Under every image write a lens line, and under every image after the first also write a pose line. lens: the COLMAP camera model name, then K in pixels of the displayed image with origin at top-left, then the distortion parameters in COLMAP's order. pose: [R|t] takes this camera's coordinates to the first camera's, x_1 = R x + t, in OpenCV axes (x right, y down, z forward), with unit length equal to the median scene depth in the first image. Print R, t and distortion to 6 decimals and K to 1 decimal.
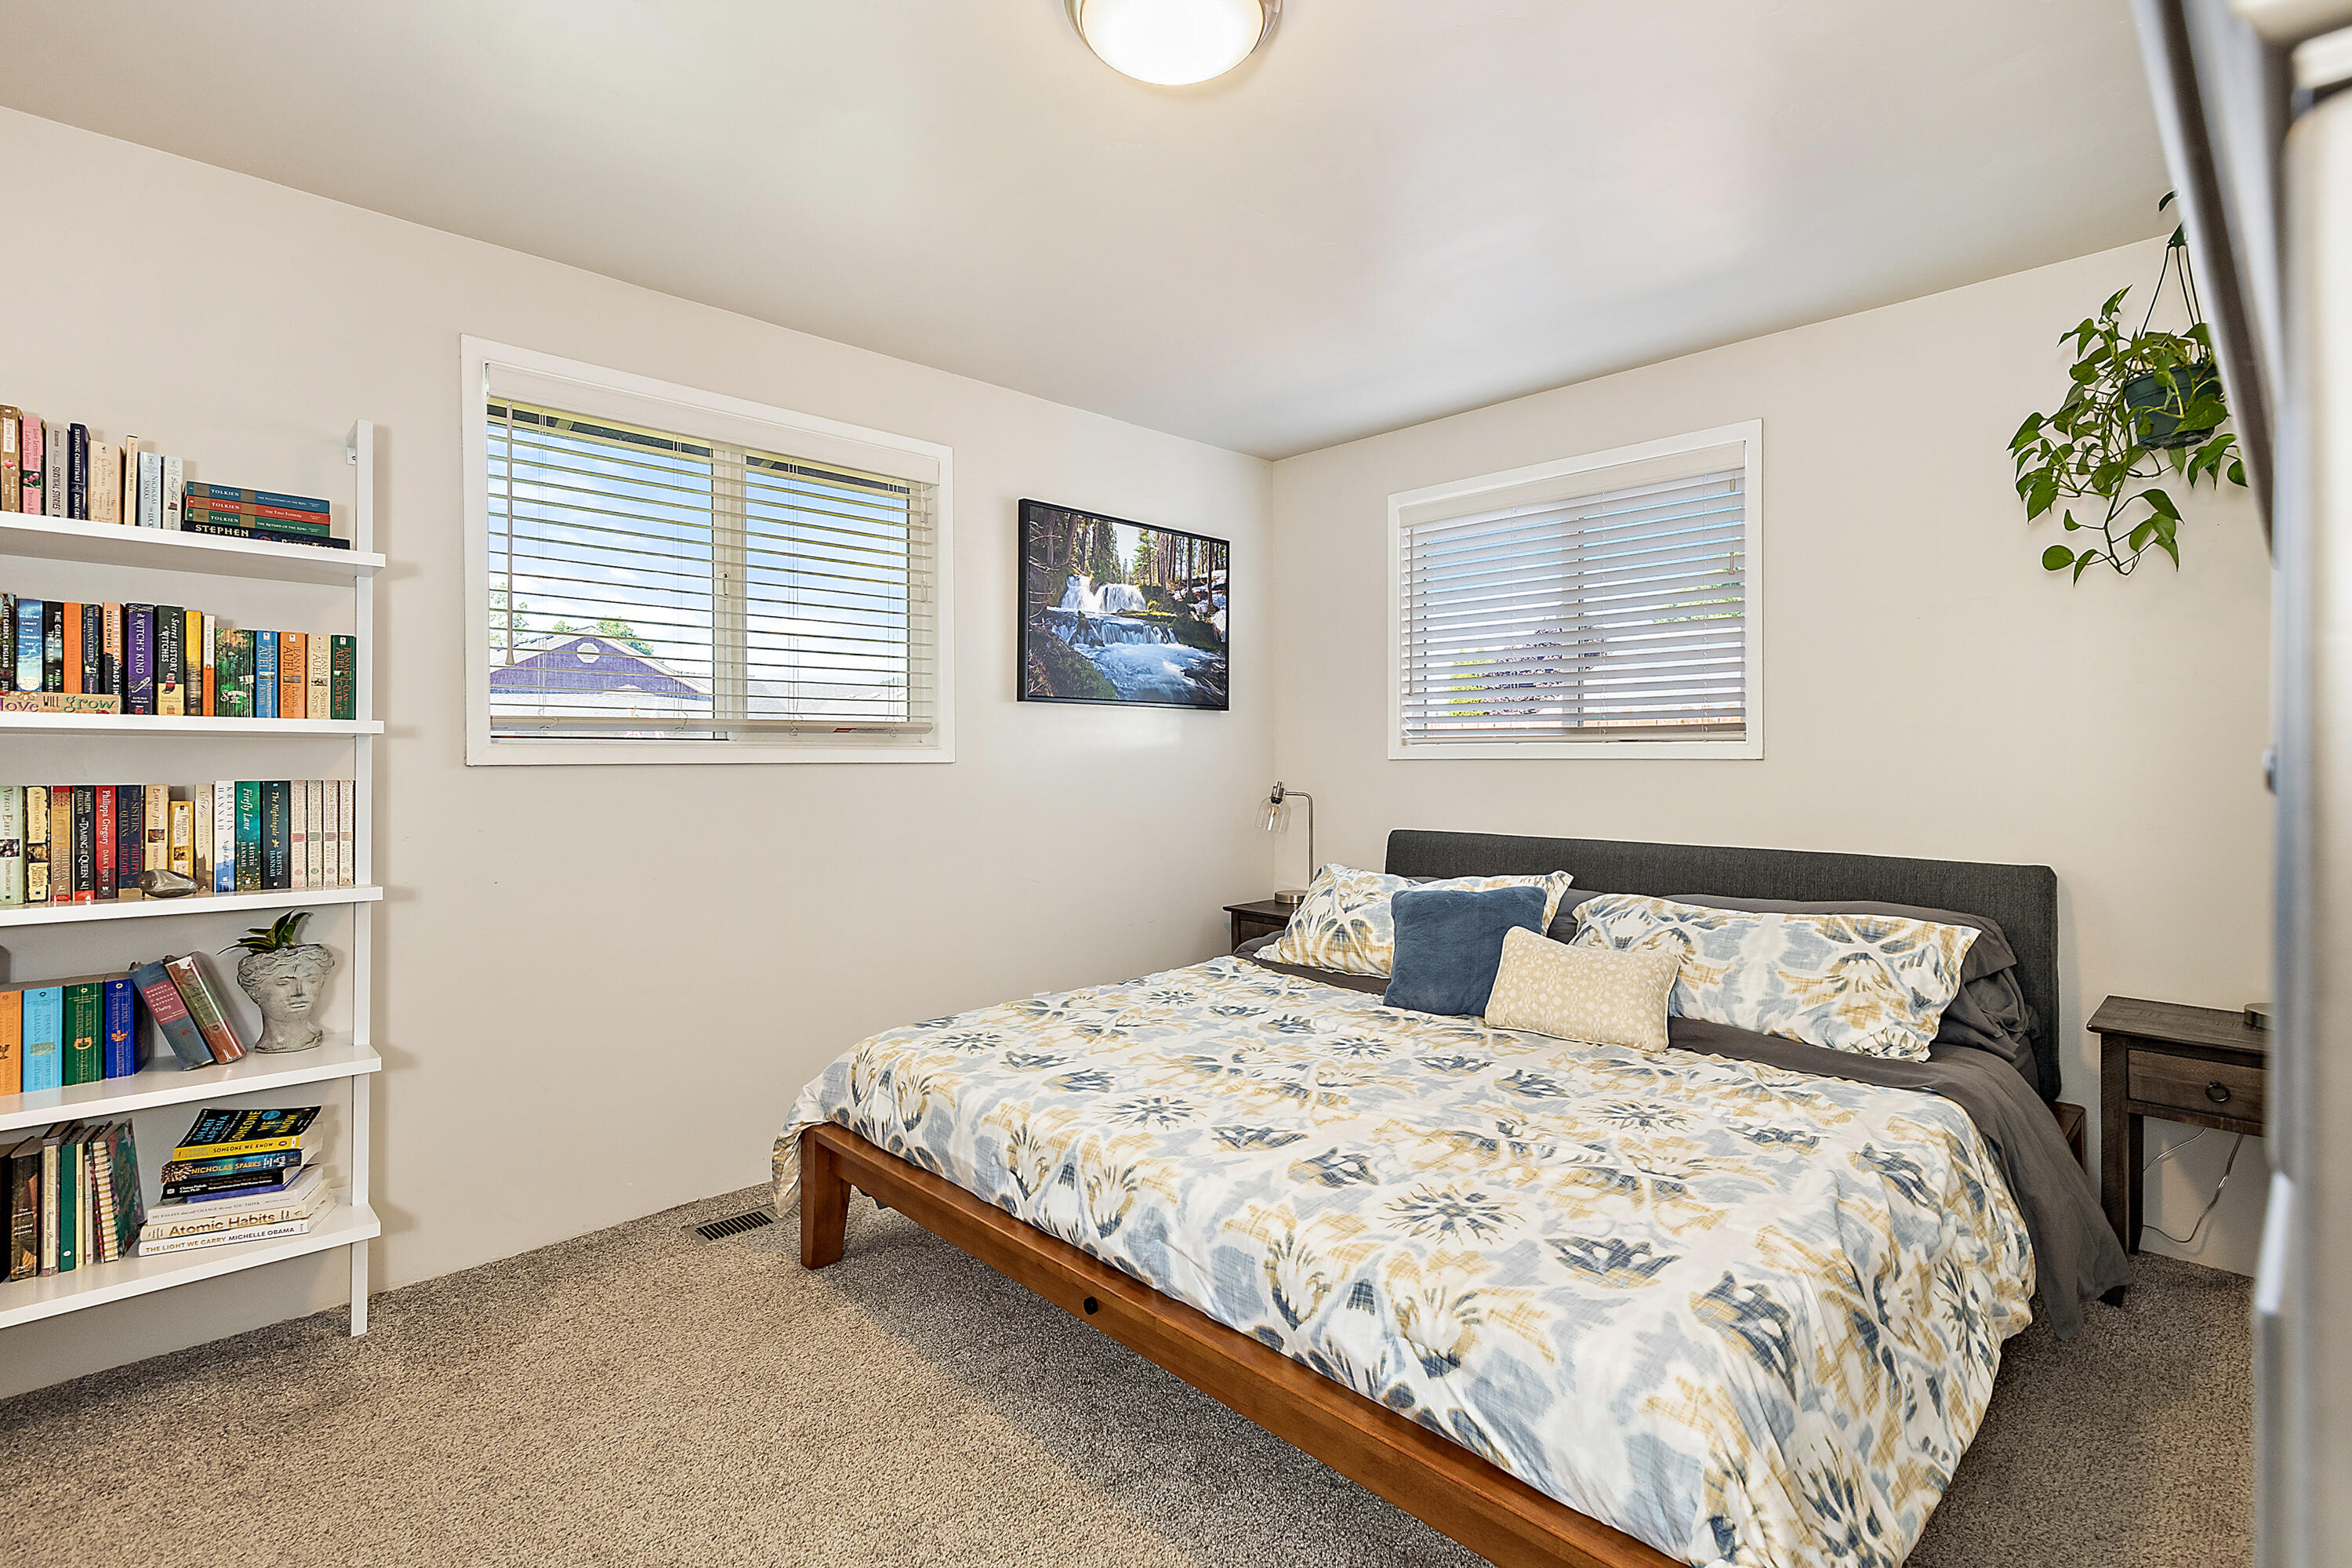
lens RADIAL K [[1077.4, 0, 1178.4], [0, 1077.4, 770.6], [0, 0, 1]] dist [0.013261, -0.002602]
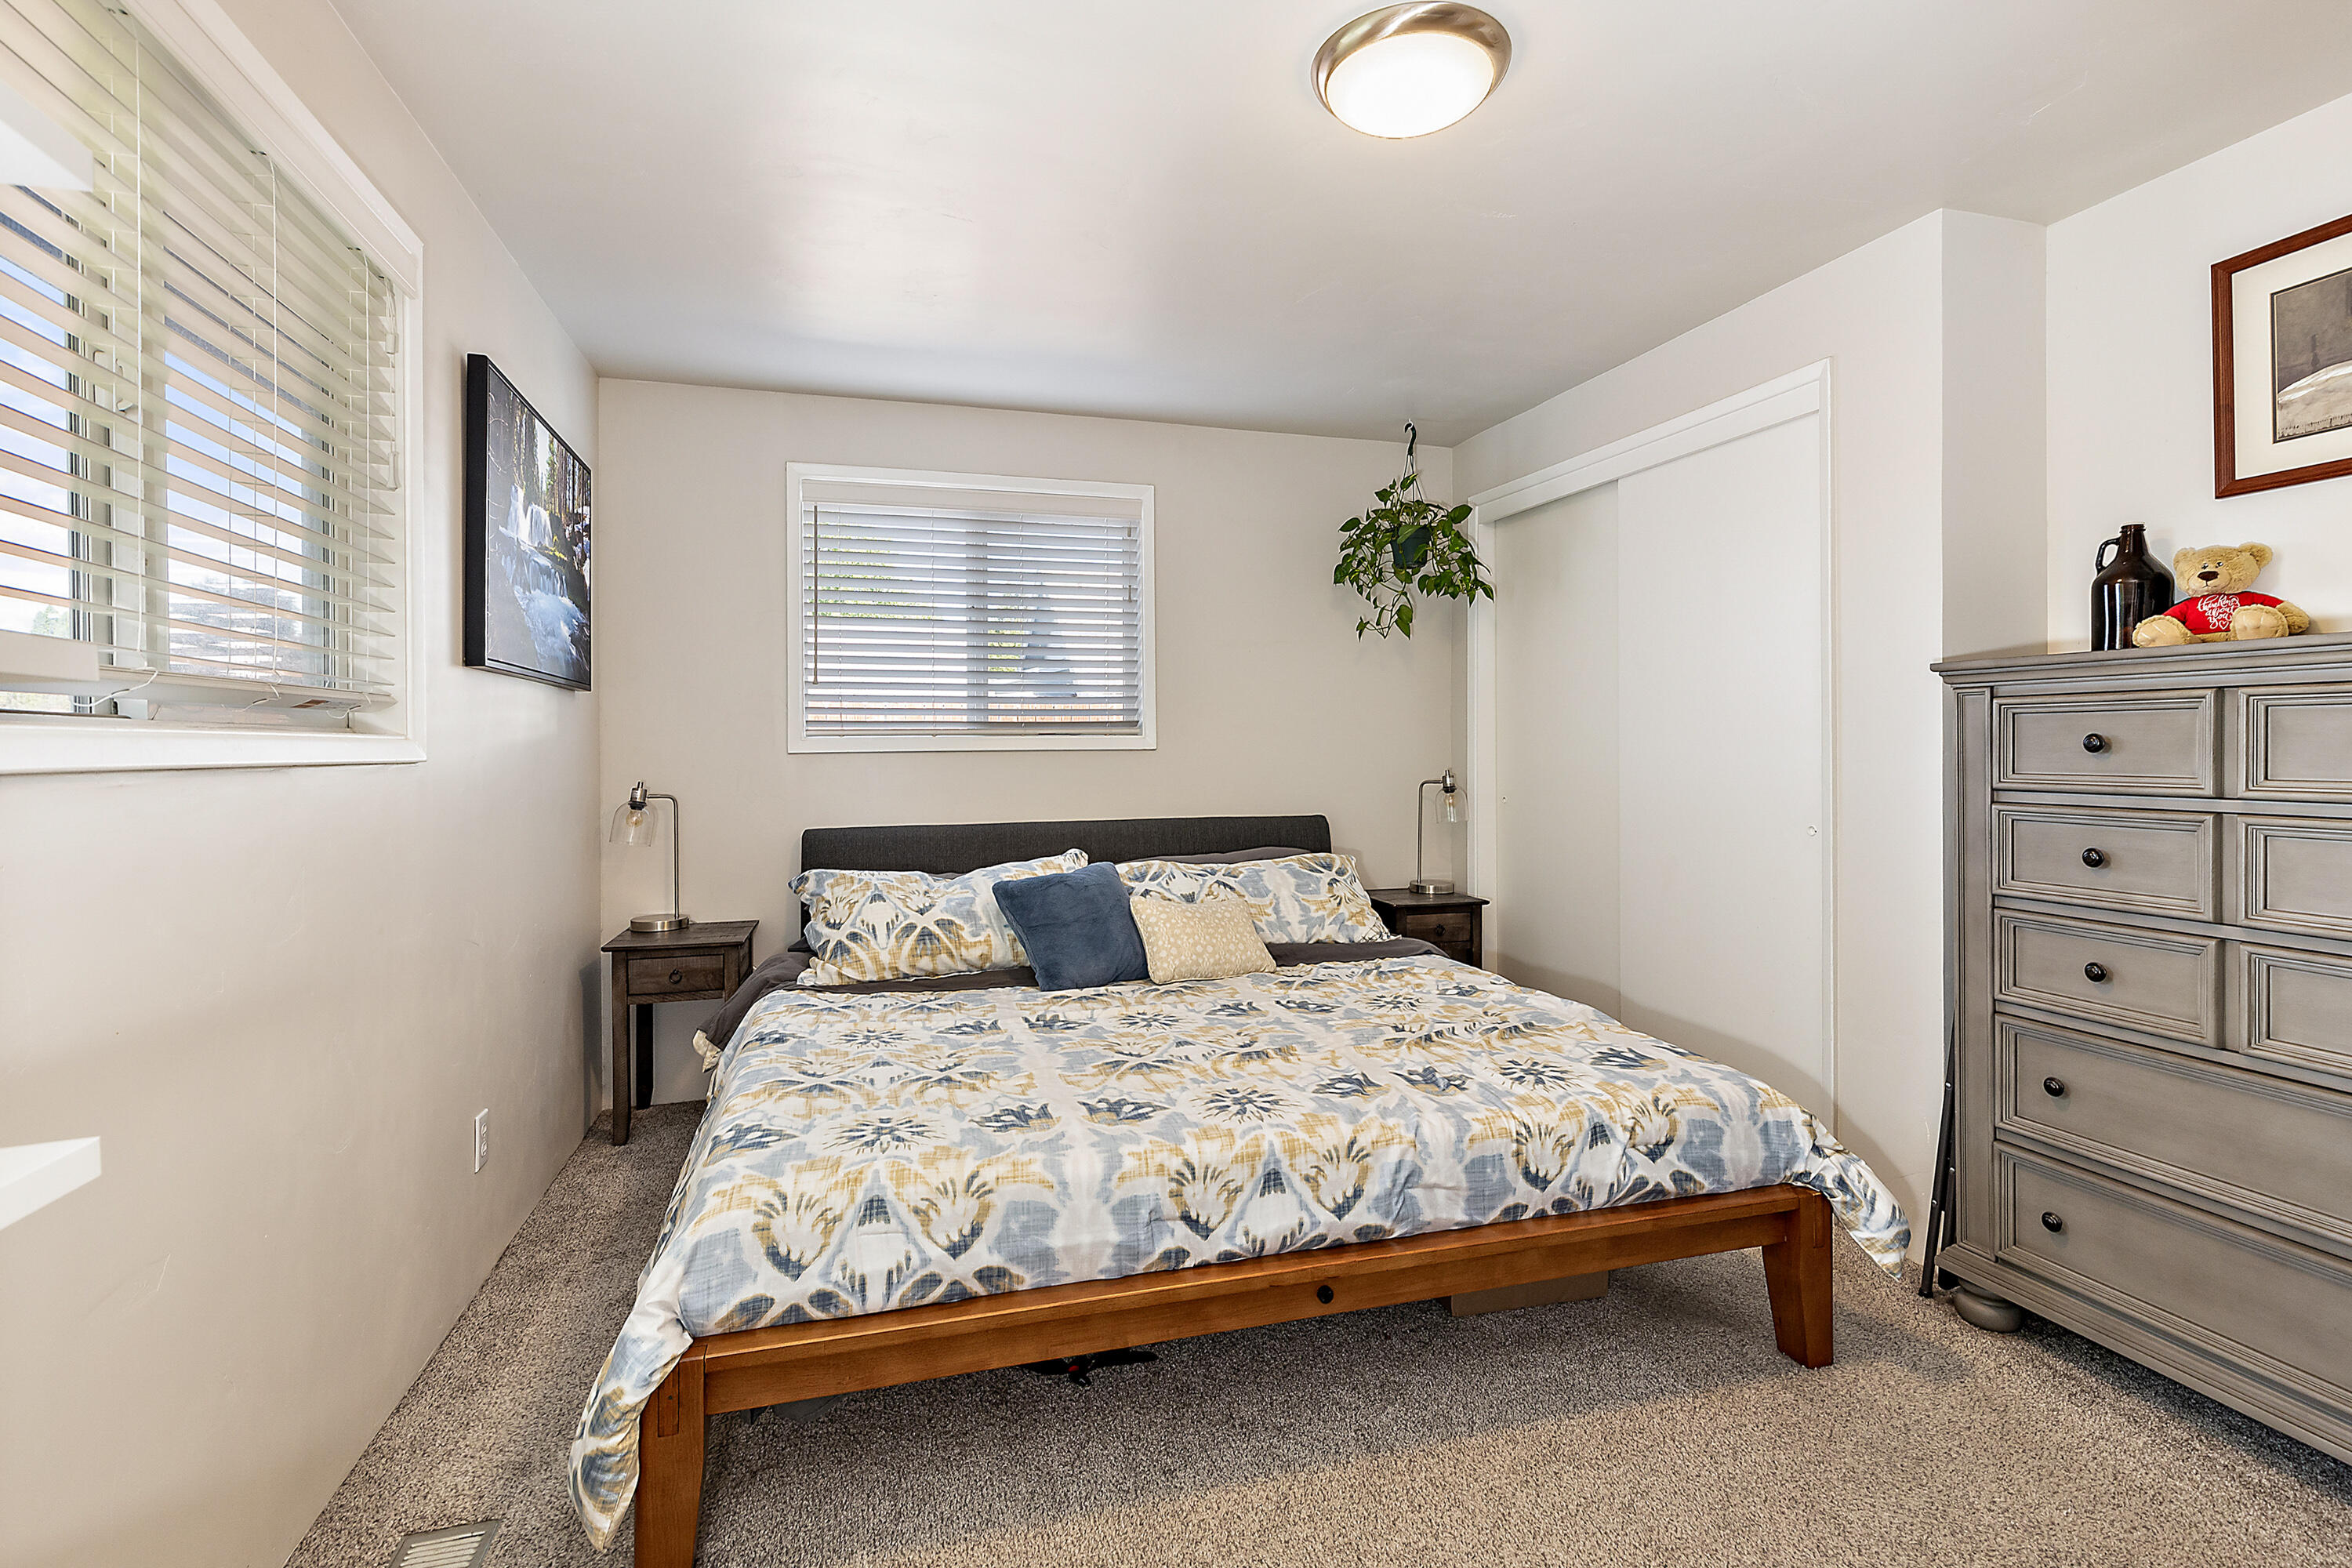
lens RADIAL K [[1077.4, 0, 1172.4], [0, 1077.4, 763.5], [0, 0, 1]] dist [0.013261, -0.002602]
pose [[0.480722, -0.016570, 0.876717, -0.805842], [0.018575, 0.999790, 0.008711, -0.006222], [-0.876676, 0.012097, 0.480928, 0.503196]]
